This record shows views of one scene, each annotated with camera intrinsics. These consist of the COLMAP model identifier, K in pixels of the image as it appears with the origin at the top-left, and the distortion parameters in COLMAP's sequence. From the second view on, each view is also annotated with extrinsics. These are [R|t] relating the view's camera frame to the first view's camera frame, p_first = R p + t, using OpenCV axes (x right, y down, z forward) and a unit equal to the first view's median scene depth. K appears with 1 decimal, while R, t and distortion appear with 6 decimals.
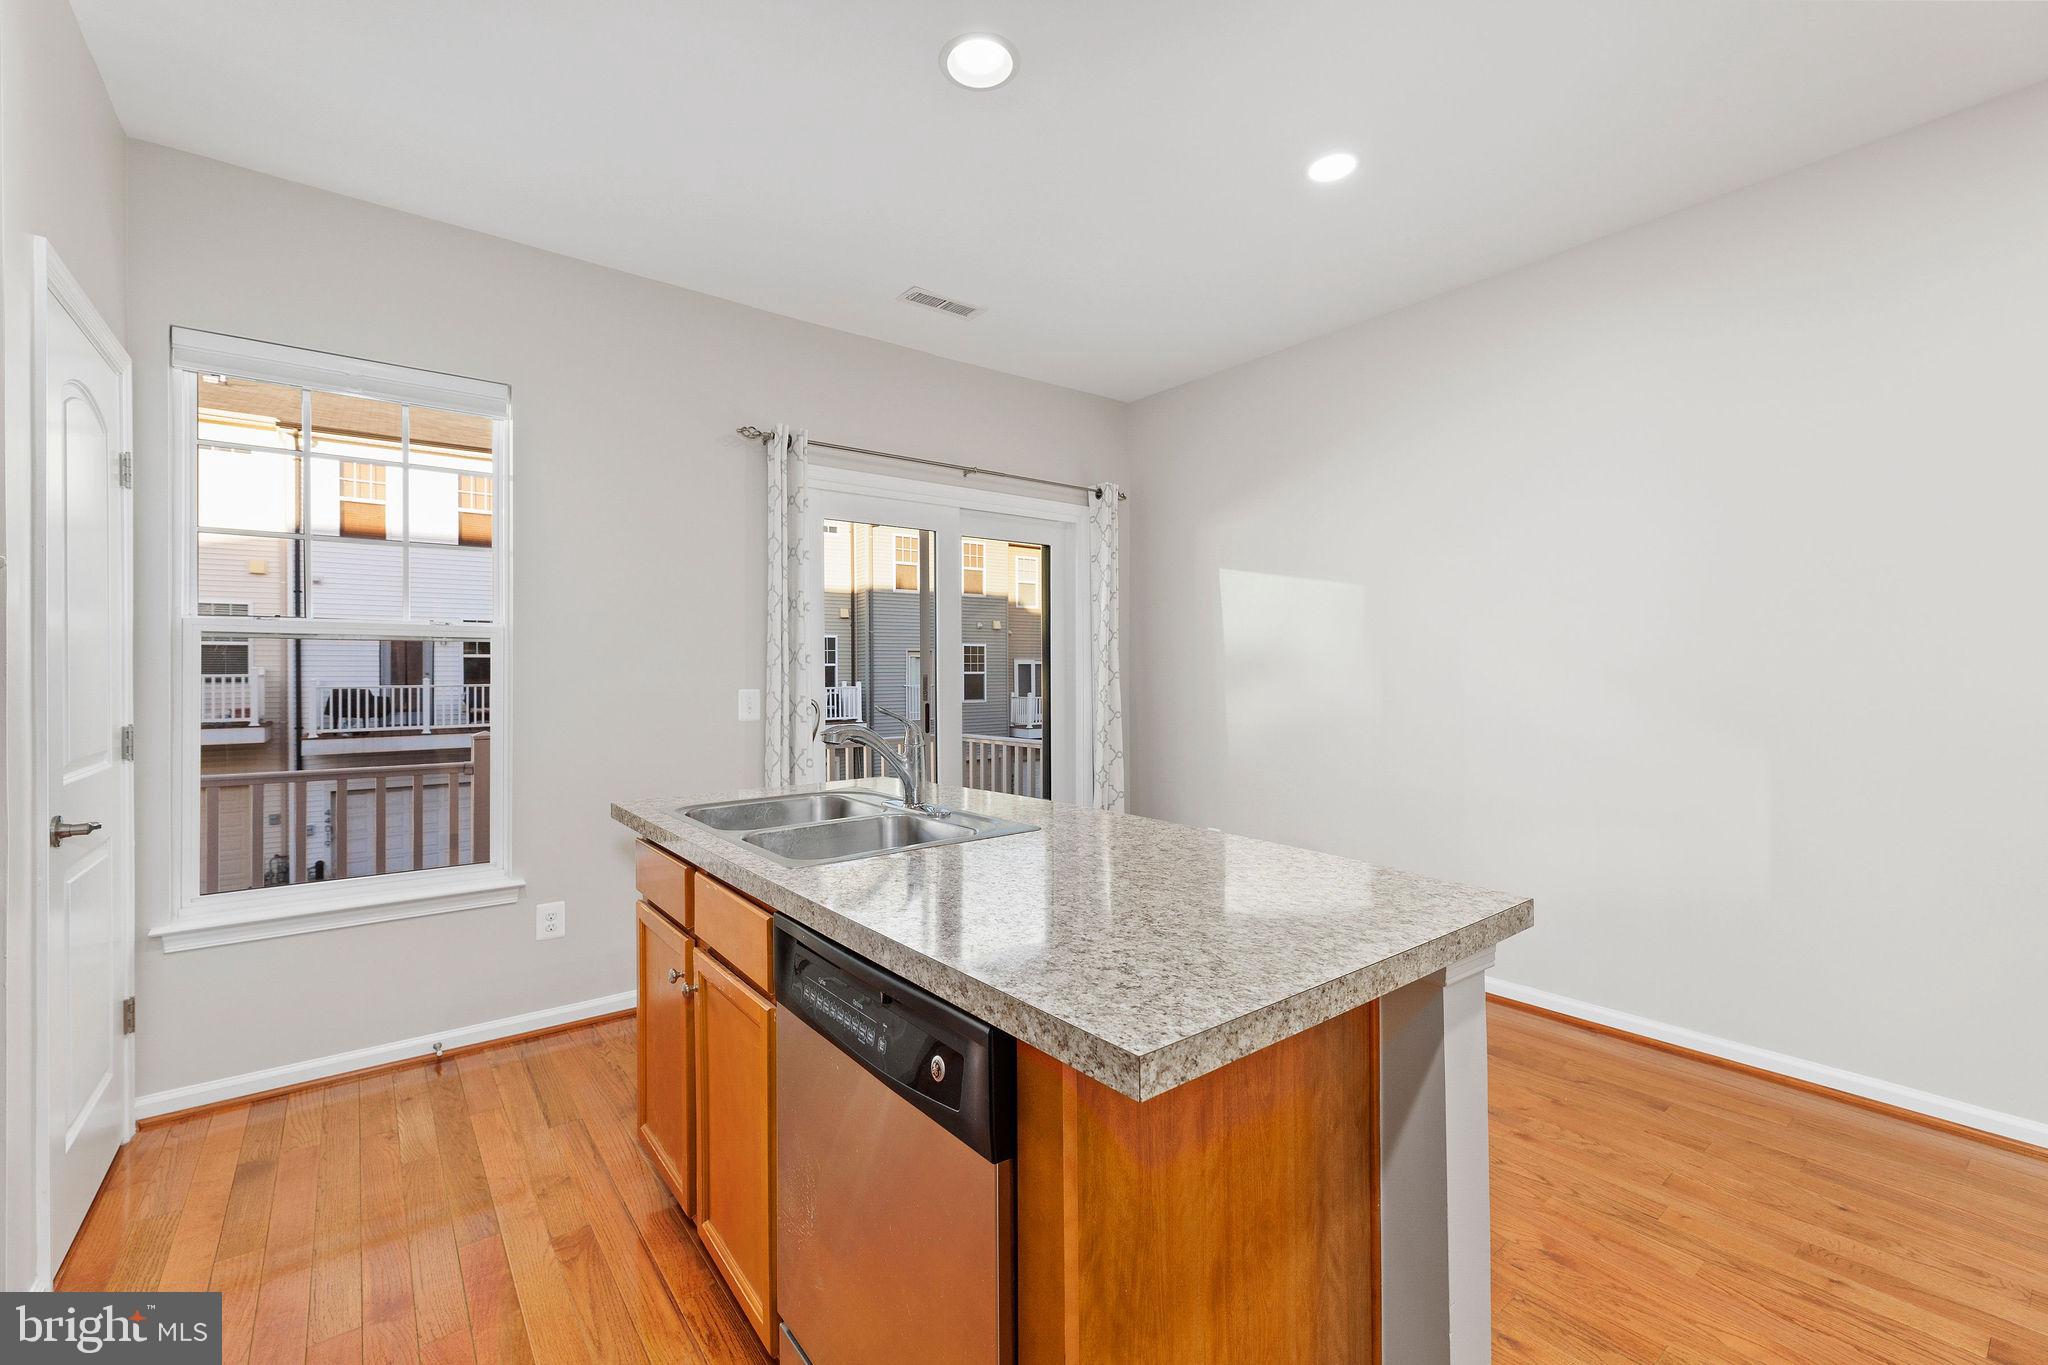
lens RADIAL K [[850.3, 0, 1022.3], [0, 850.3, 669.3], [0, 0, 1]] dist [-0.002044, -0.000620]
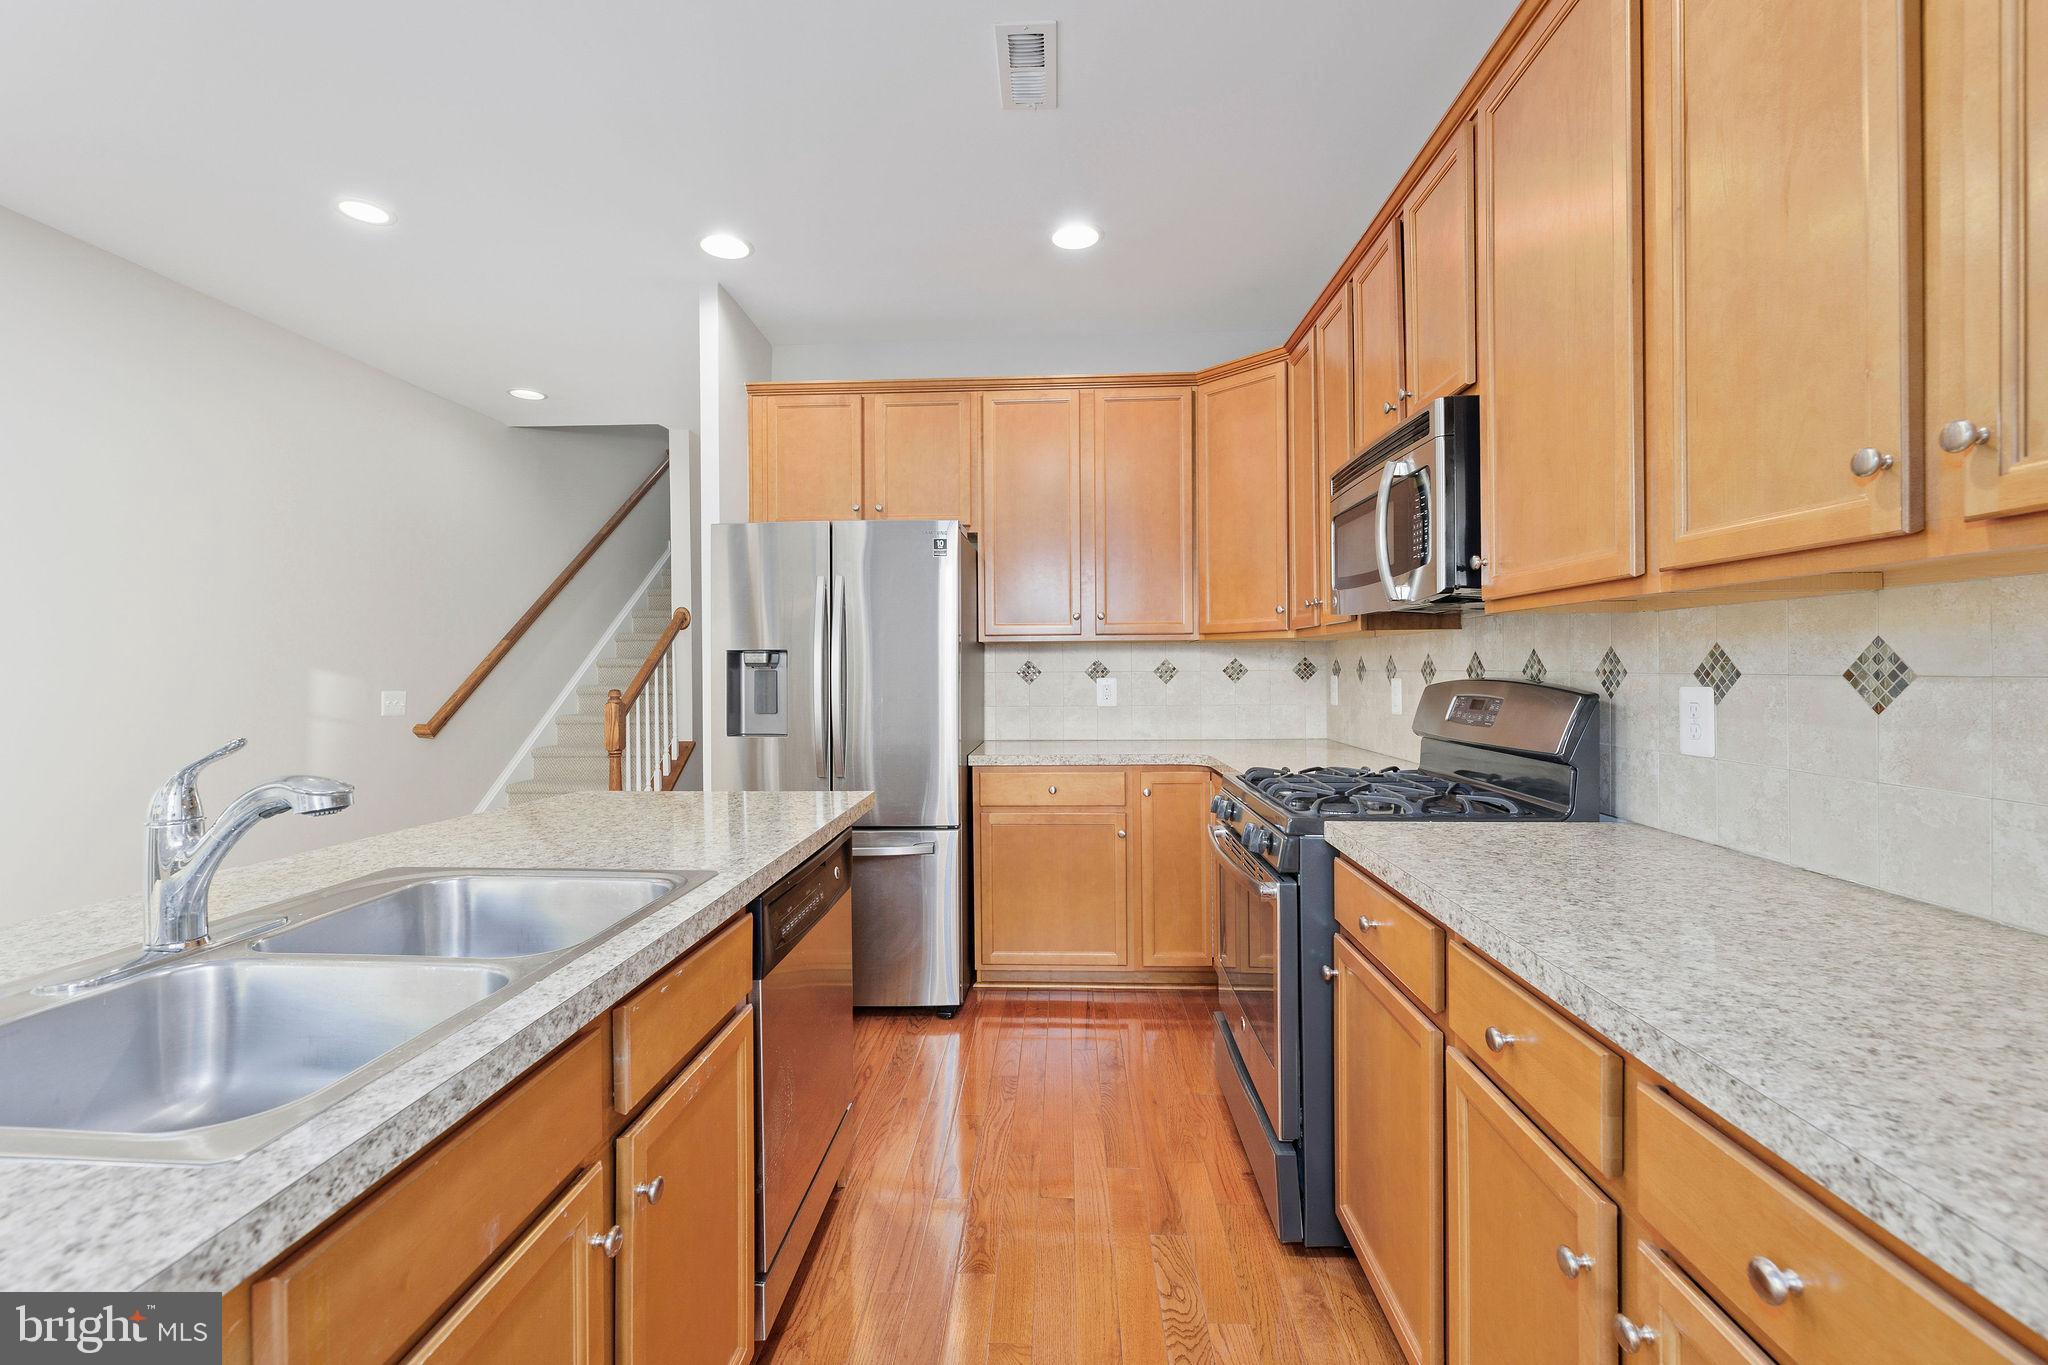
lens RADIAL K [[850.3, 0, 1028.4], [0, 850.3, 688.1], [0, 0, 1]] dist [-0.002044, -0.000620]
pose [[-0.748052, -0.006135, 0.663612, -0.104121], [0.008587, 0.999784, 0.018923, 0.001209], [-0.663585, 0.019853, -0.747837, 0.135172]]
